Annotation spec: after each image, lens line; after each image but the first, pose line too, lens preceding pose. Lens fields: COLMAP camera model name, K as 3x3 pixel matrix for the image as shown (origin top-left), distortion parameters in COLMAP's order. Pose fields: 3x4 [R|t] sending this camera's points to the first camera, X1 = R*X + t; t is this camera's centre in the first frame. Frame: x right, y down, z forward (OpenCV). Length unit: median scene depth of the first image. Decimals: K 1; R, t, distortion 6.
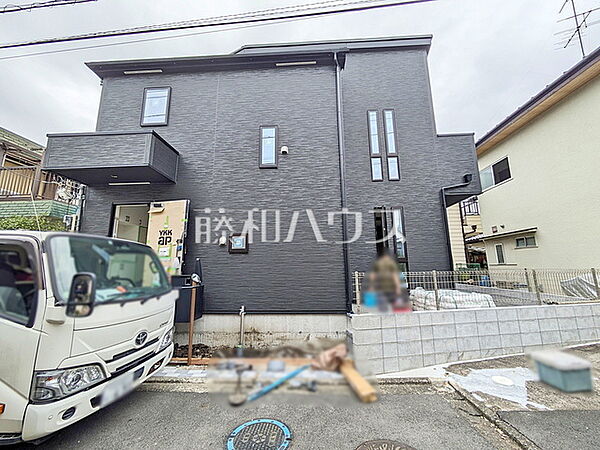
lens RADIAL K [[236.4, 0, 301.0], [0, 236.4, 225.8], [0, 0, 1]] dist [-0.003400, 0.001495]
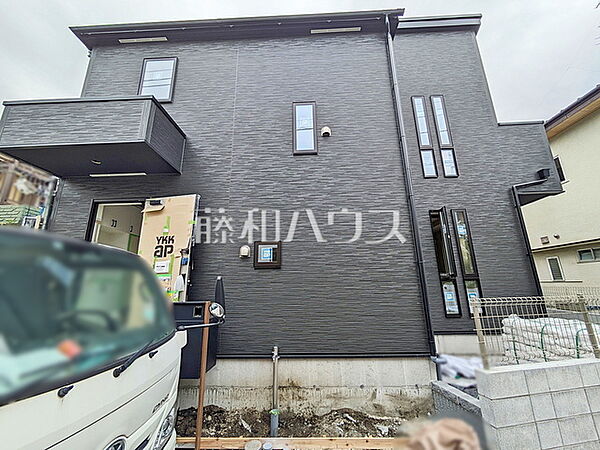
lens RADIAL K [[236.4, 0, 301.3], [0, 236.4, 226.2], [0, 0, 1]] dist [-0.003400, 0.001495]
pose [[0.999896, -0.002059, 0.014298, -0.162485], [0.003006, 0.997781, -0.066513, 0.034097], [-0.014129, 0.066549, 0.997683, 0.263559]]
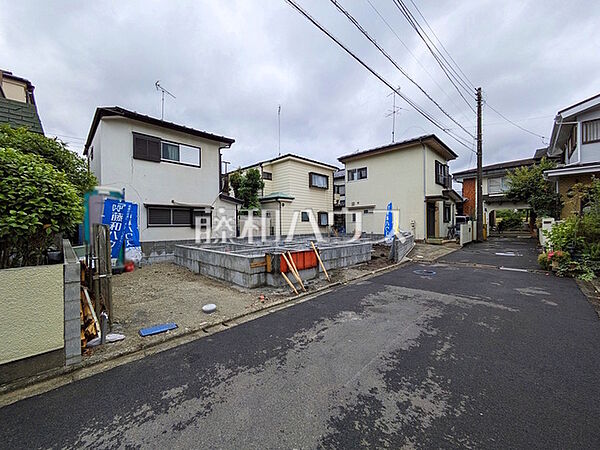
lens RADIAL K [[236.4, 0, 300.2], [0, 236.4, 226.1], [0, 0, 1]] dist [-0.003400, 0.001495]
pose [[0.666490, 0.000828, 0.745514, -1.547162], [-0.129033, 0.985035, 0.114262, 0.053926], [-0.734263, -0.172350, 0.656623, 0.099990]]
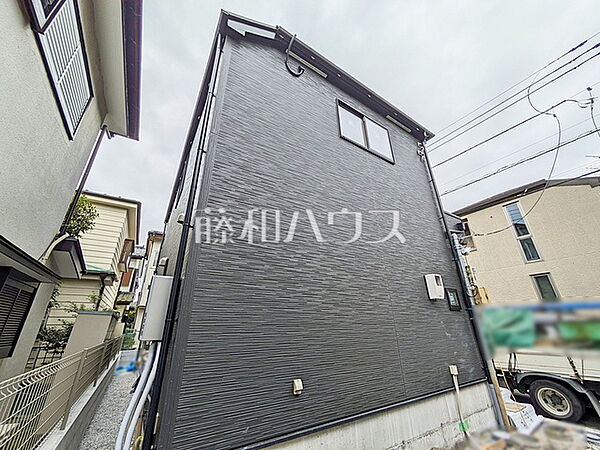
lens RADIAL K [[236.4, 0, 299.2], [0, 236.4, 225.1], [0, 0, 1]] dist [-0.003400, 0.001495]
pose [[-0.581126, 0.332398, 0.742835, -1.328449], [-0.119152, 0.868194, -0.481707, 0.343017], [-0.805044, -0.368443, -0.464924, 2.050141]]
